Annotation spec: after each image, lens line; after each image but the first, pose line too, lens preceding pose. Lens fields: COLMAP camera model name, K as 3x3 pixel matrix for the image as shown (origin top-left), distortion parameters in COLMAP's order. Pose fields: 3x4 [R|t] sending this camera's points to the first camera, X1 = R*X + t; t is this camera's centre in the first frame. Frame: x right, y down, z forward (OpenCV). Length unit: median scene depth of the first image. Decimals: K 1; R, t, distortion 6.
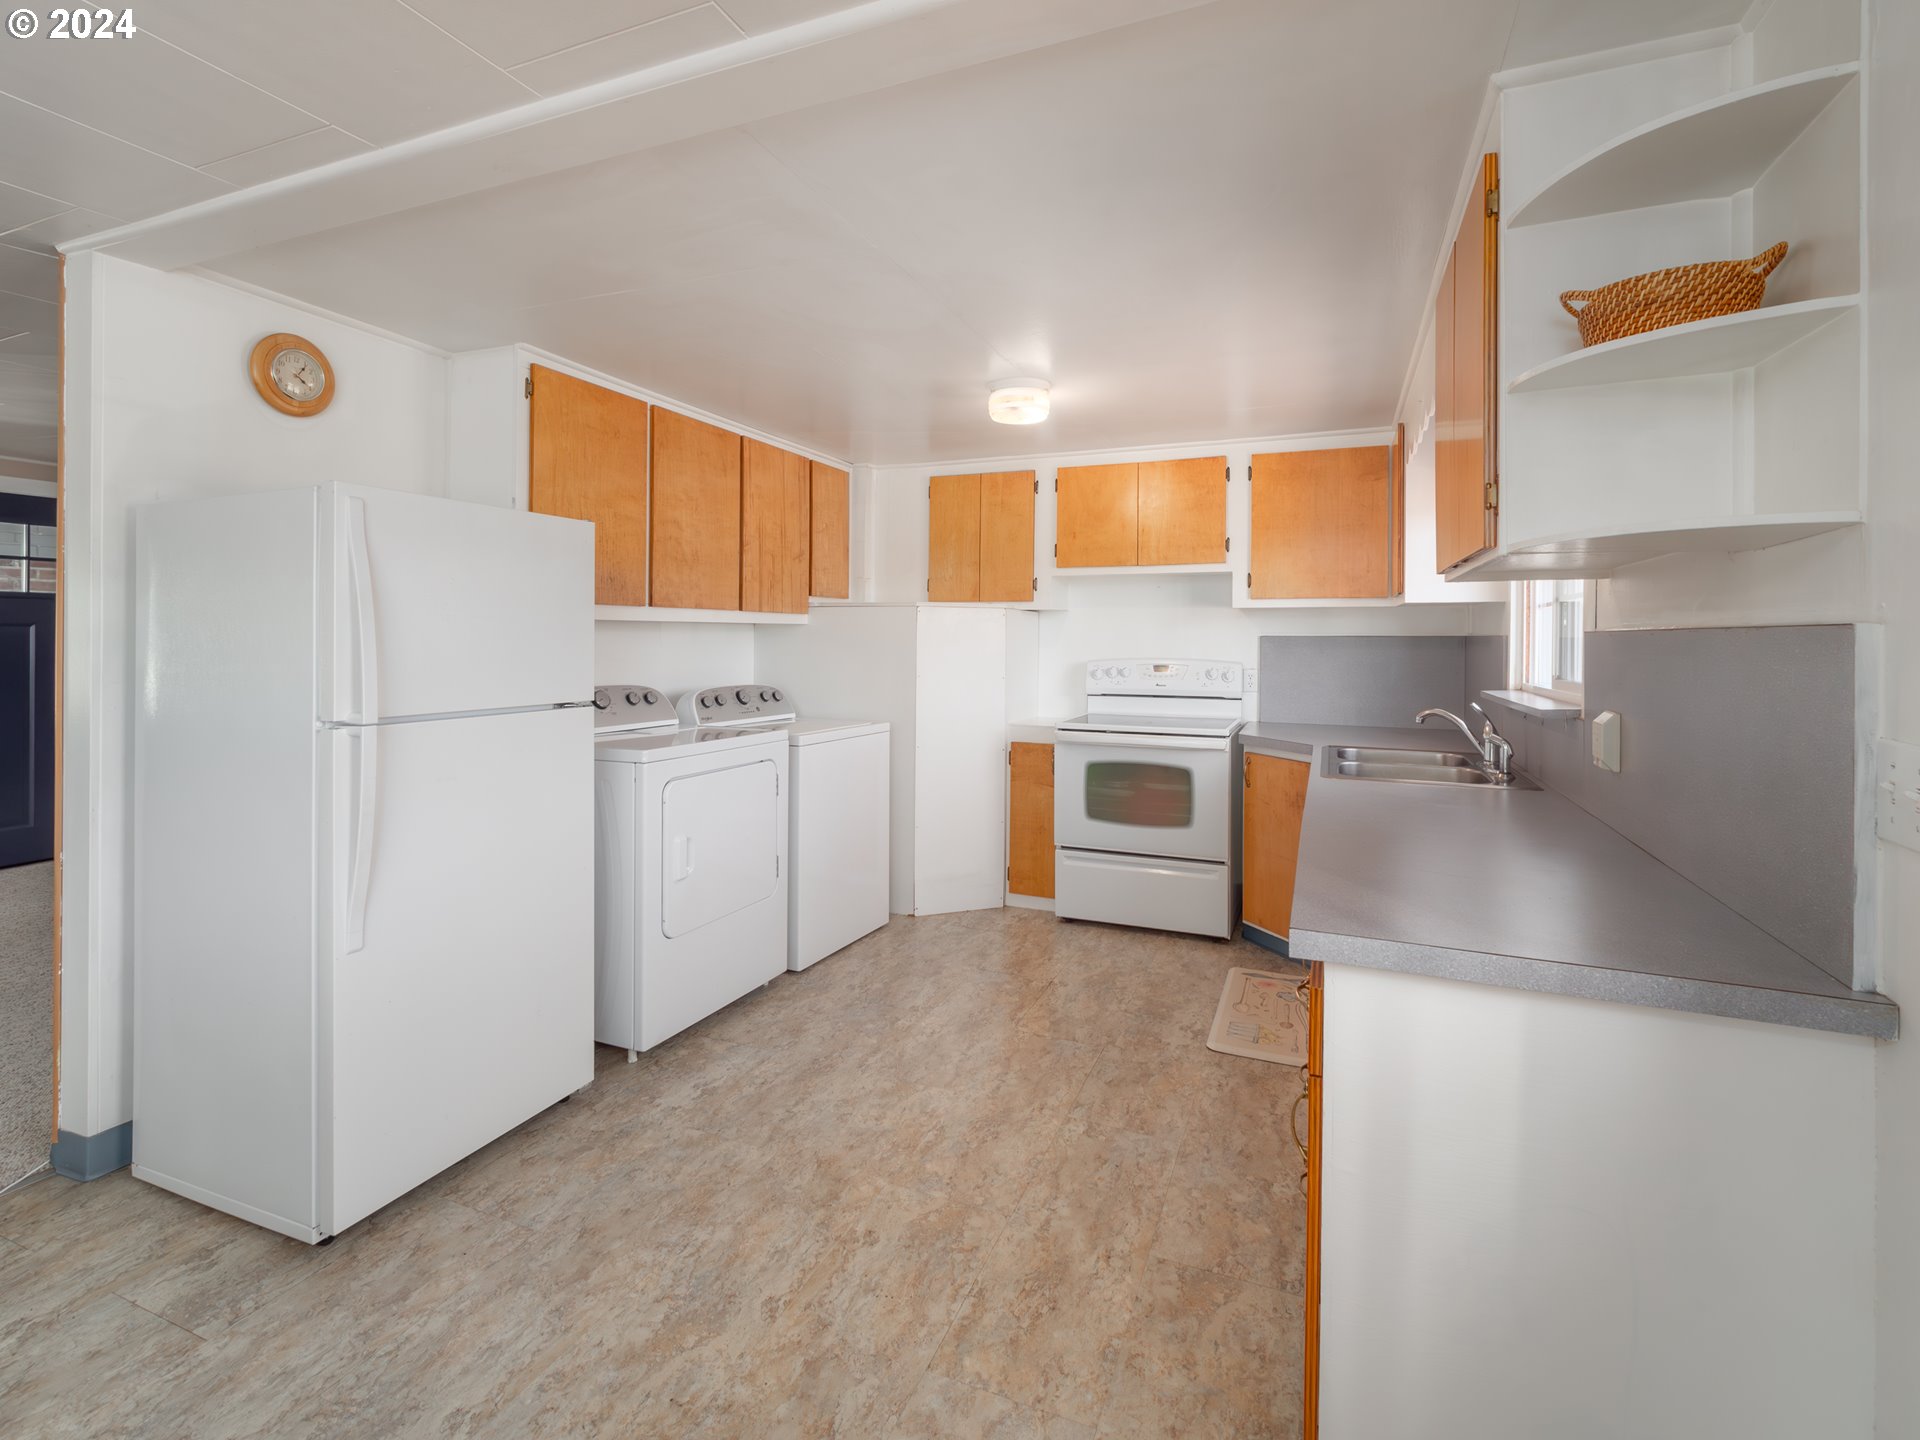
lens RADIAL K [[863.8, 0, 954.2], [0, 863.8, 712.7], [0, 0, 1]] dist [0.013037, -0.017023]
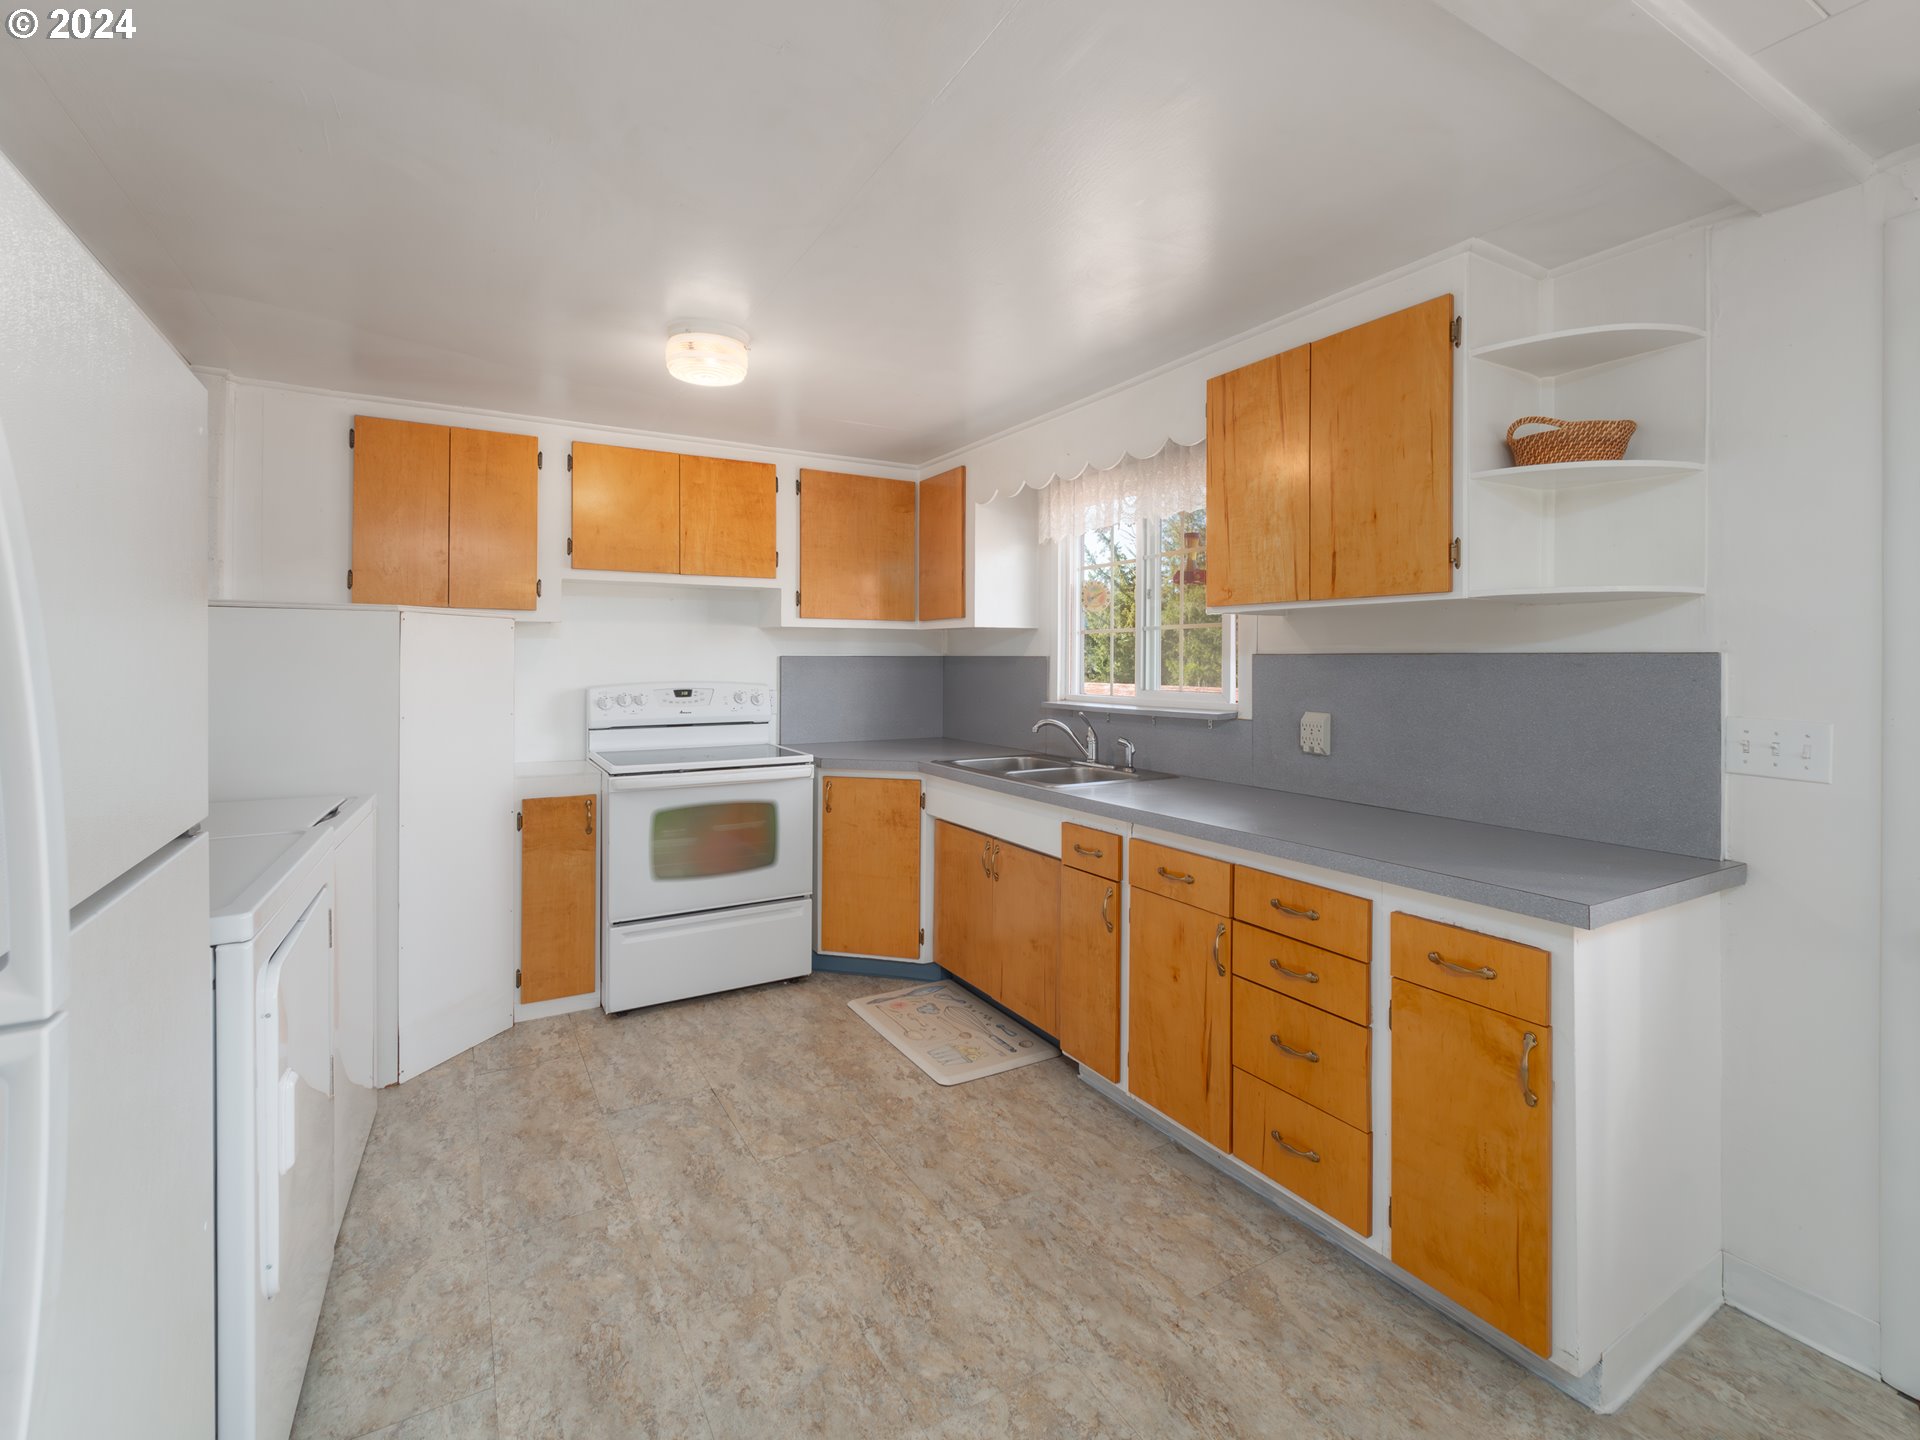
lens RADIAL K [[860.1, 0, 971.1], [0, 860.1, 715.9], [0, 0, 1]] dist [-0.001964, -0.001209]
pose [[0.614081, -0.056575, 0.787213, -0.326004], [0.069243, 0.997443, 0.017669, -0.028834], [-0.786200, 0.043658, 0.616428, 0.289751]]
